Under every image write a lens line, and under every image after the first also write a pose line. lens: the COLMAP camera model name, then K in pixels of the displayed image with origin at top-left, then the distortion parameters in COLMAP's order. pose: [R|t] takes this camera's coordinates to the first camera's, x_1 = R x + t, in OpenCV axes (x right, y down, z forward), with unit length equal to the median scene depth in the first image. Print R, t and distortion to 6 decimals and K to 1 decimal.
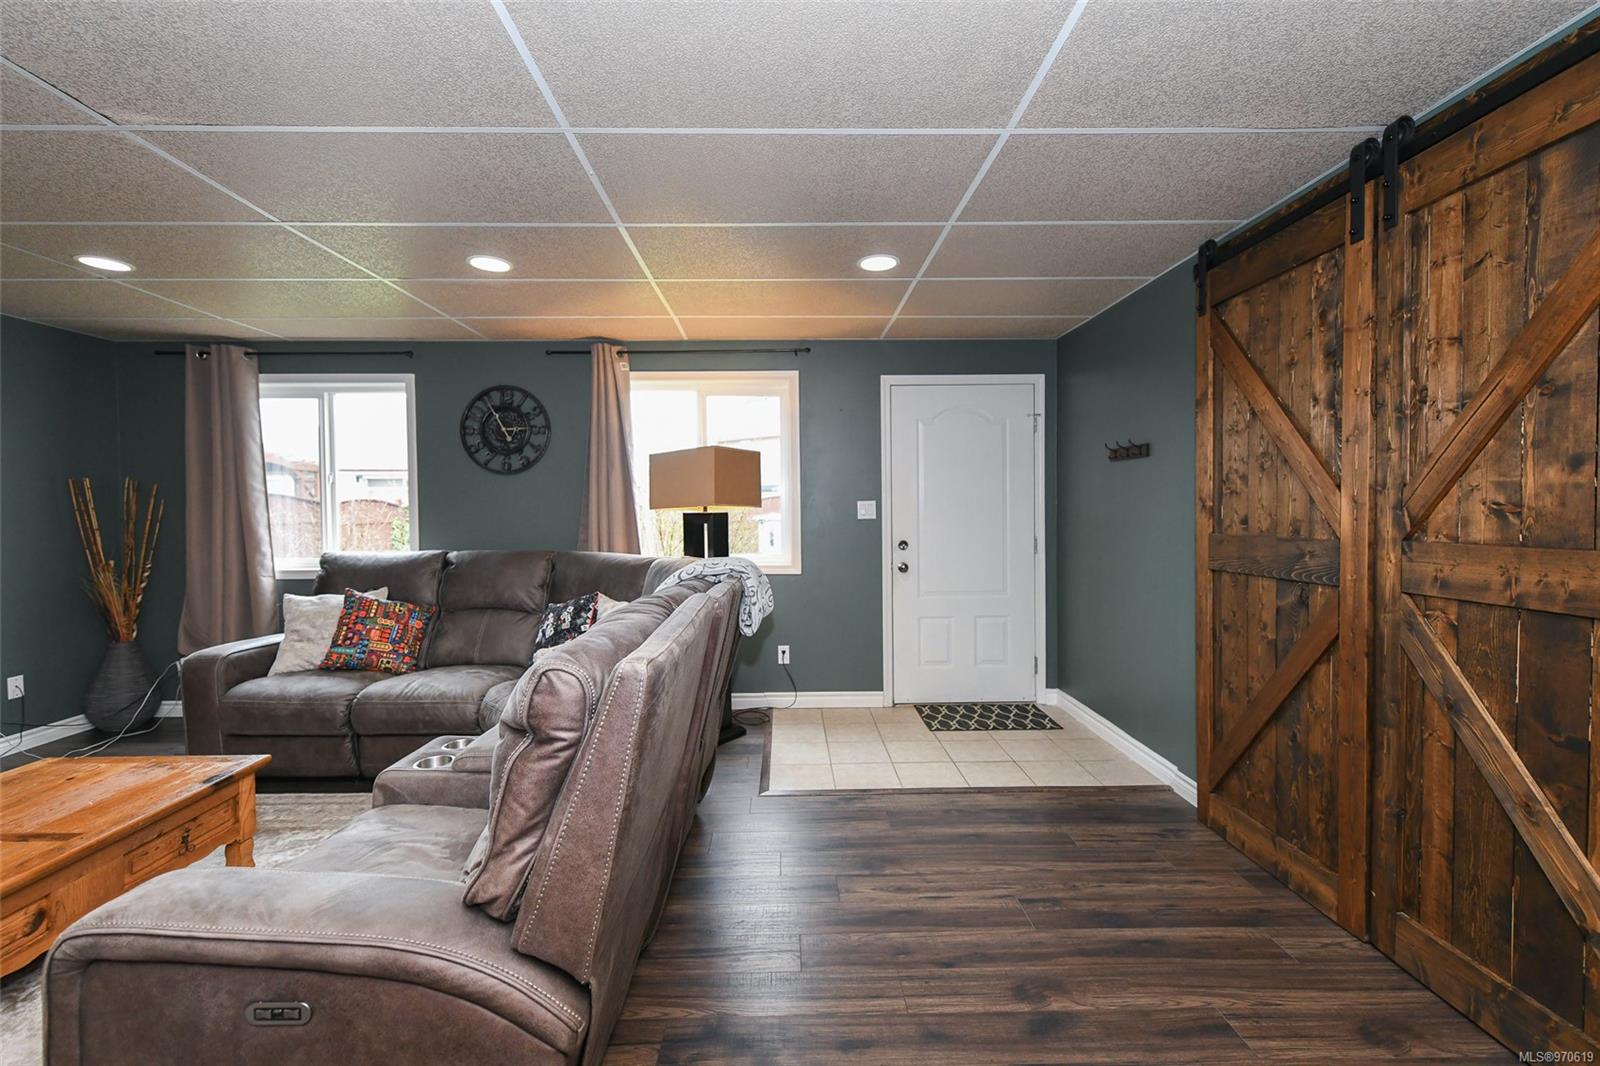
lens RADIAL K [[664.9, 0, 790.5], [0, 664.9, 528.1], [0, 0, 1]] dist [0.001174, 0.000053]
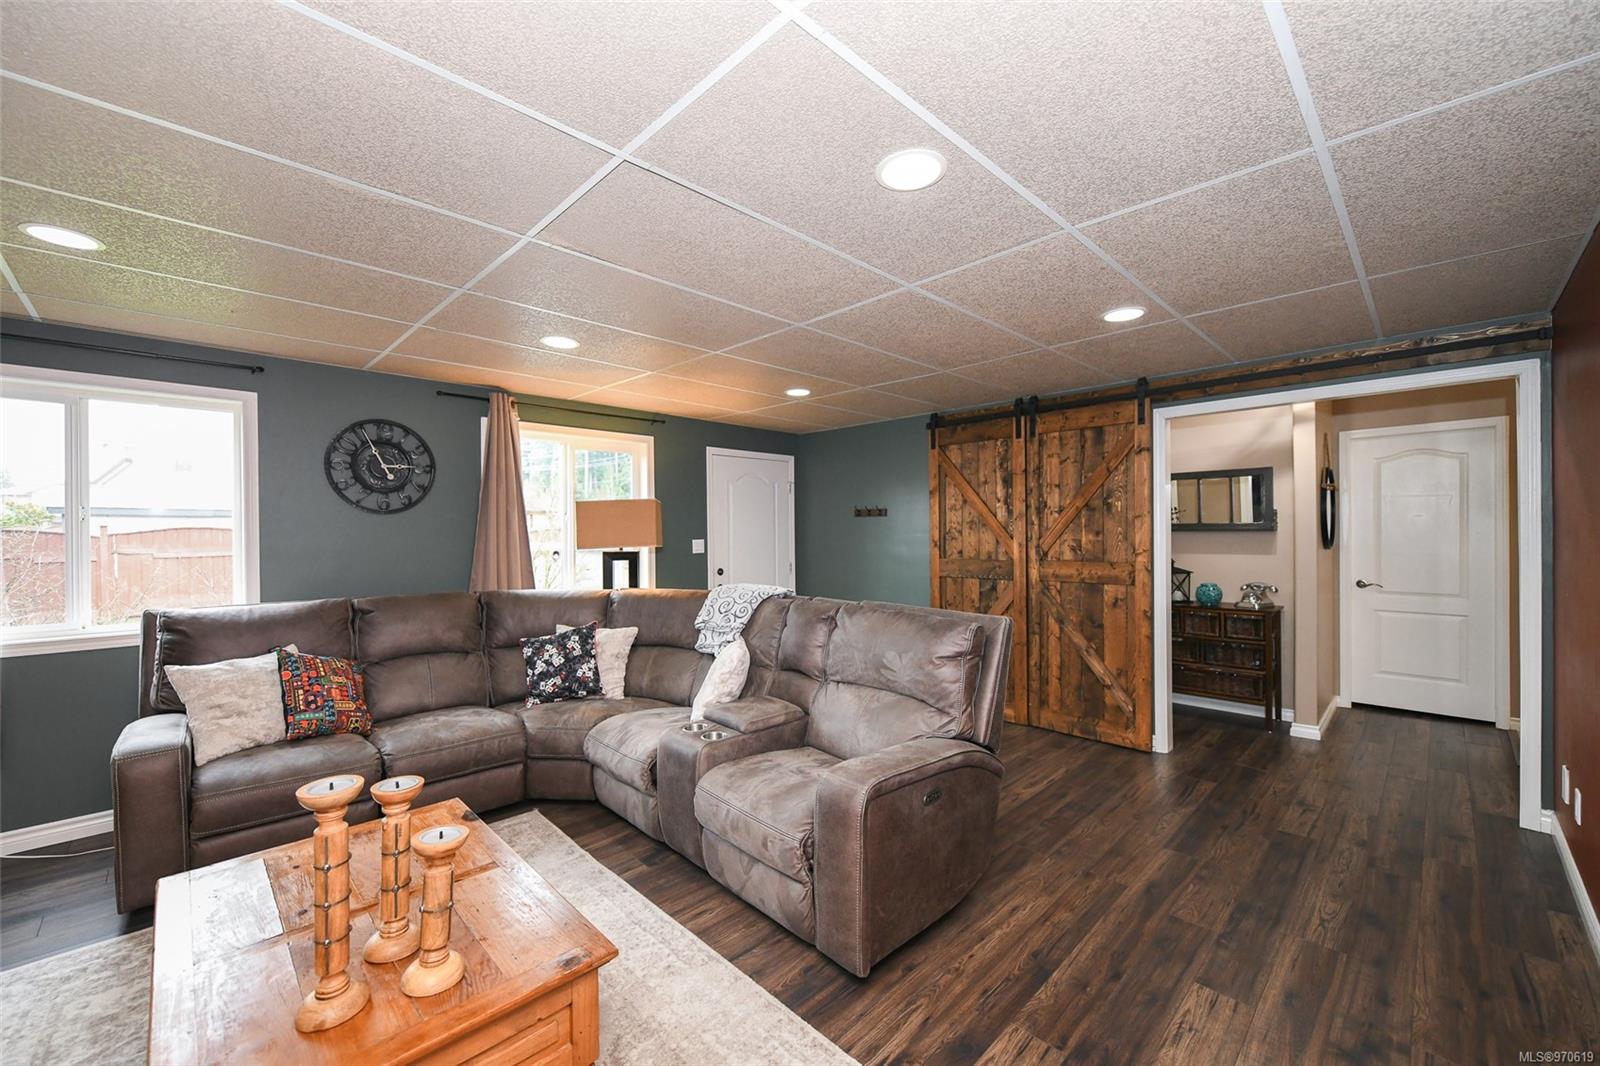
lens RADIAL K [[637.5, 0, 800.0], [0, 637.5, 533.0], [0, 0, 1]] dist [-0.019298, -0.000151]
pose [[0.716478, 0.001537, 0.697608, -0.762882], [0.020976, 0.999498, -0.023746, -0.024682], [-0.697294, 0.031647, 0.716086, -0.057830]]
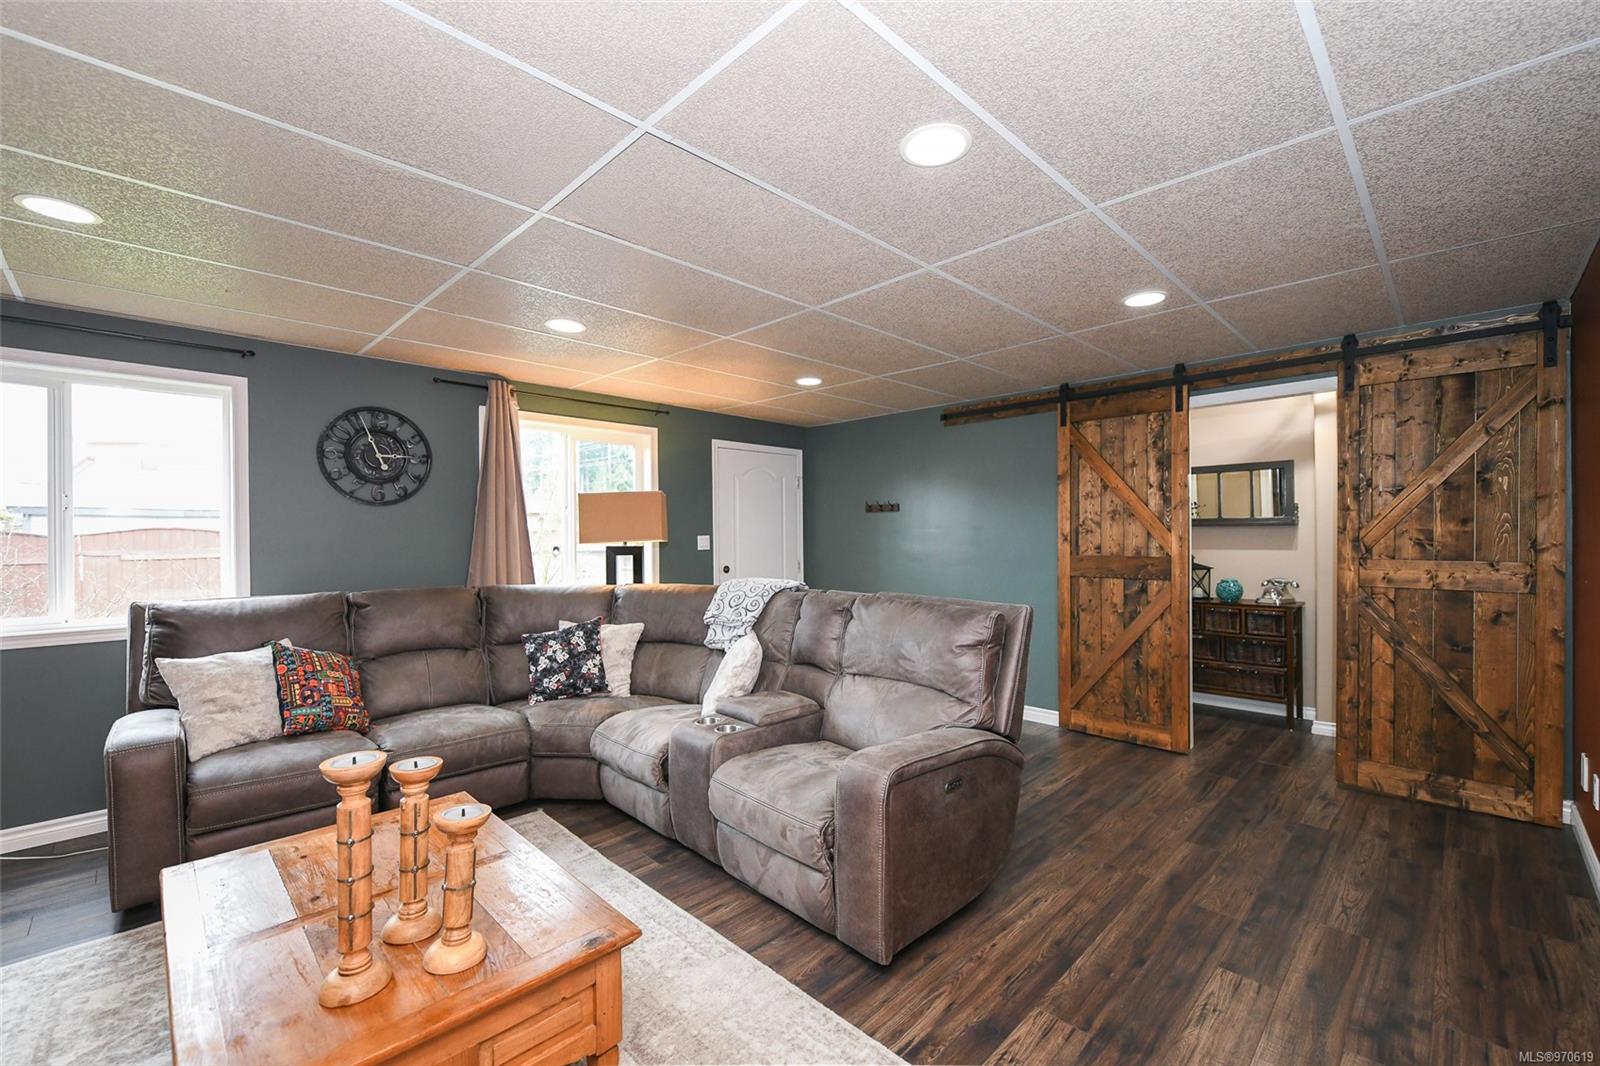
lens RADIAL K [[669.3, 0, 813.0], [0, 669.3, 537.7], [0, 0, 1]] dist [-0.022431, -0.000025]
pose [[0.705379, 0.001418, 0.708829, -0.786728], [0.021381, 0.999500, -0.023276, -0.004429], [-0.708508, 0.031574, 0.704996, -0.058813]]
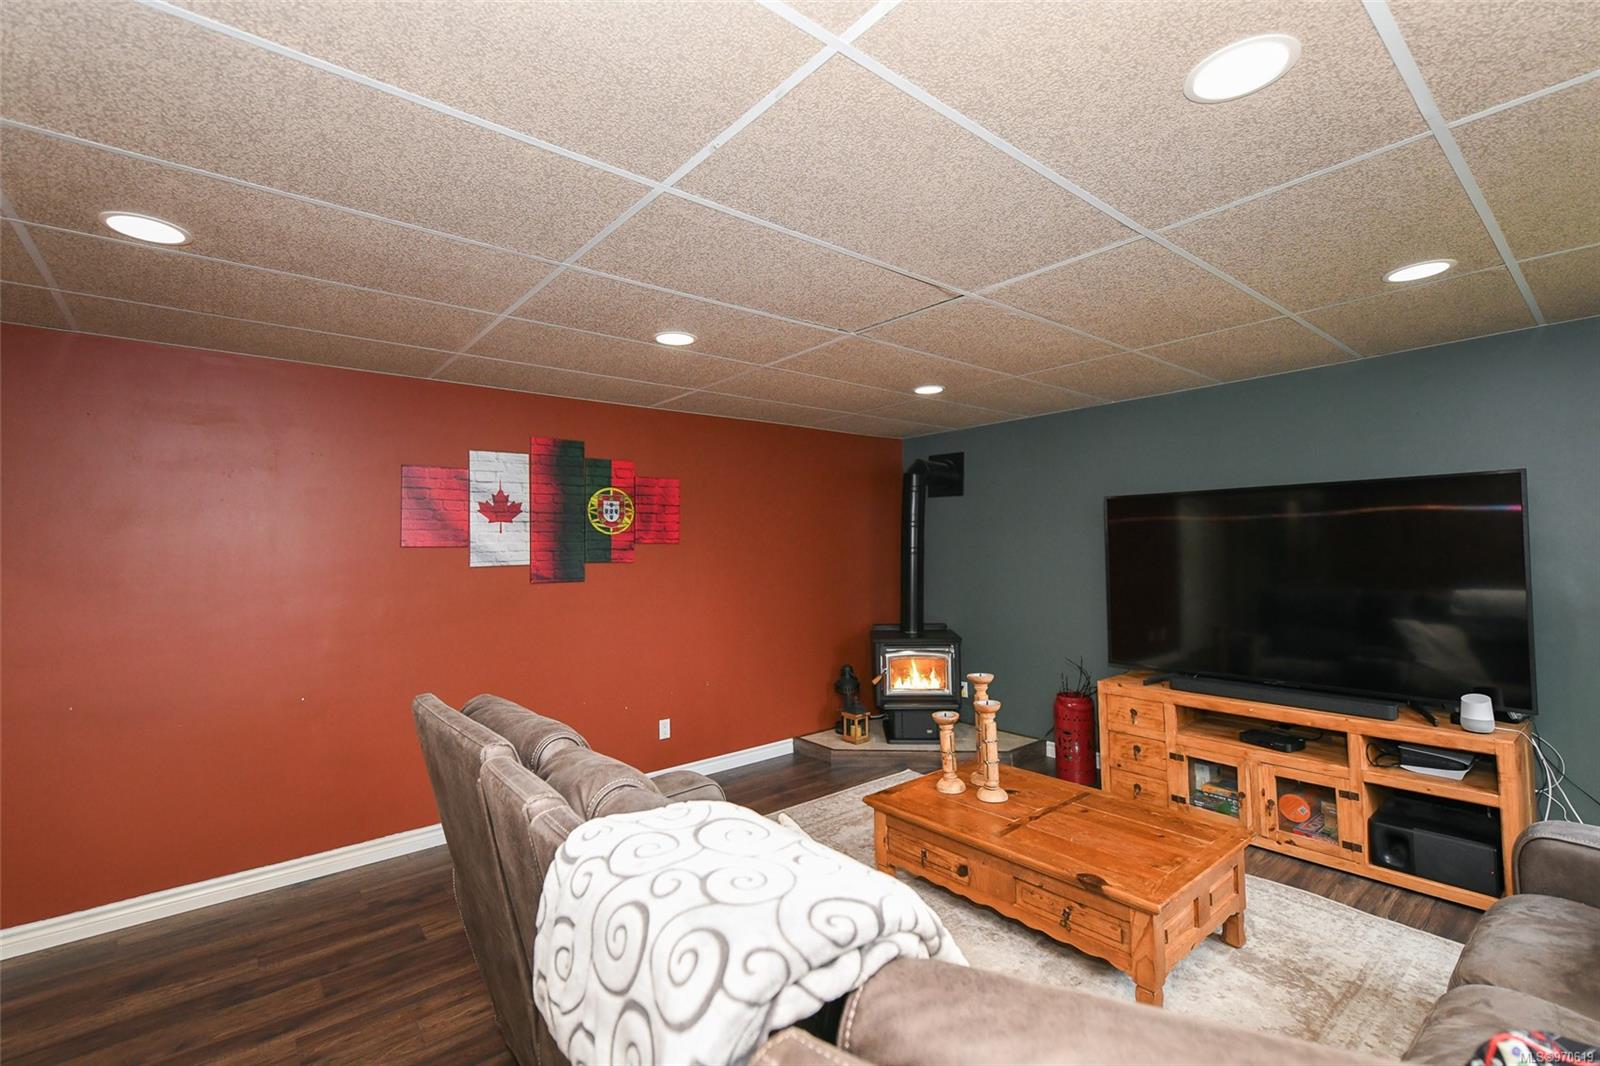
lens RADIAL K [[702.7, 0, 800.0], [0, 702.7, 533.0], [0, 0, 1]] dist [0.000804, -0.000014]
pose [[-0.777661, 0.007199, -0.628643, 0.053817], [0.004133, 0.999971, 0.006340, -0.079869], [0.628671, 0.002332, -0.777668, 0.978077]]
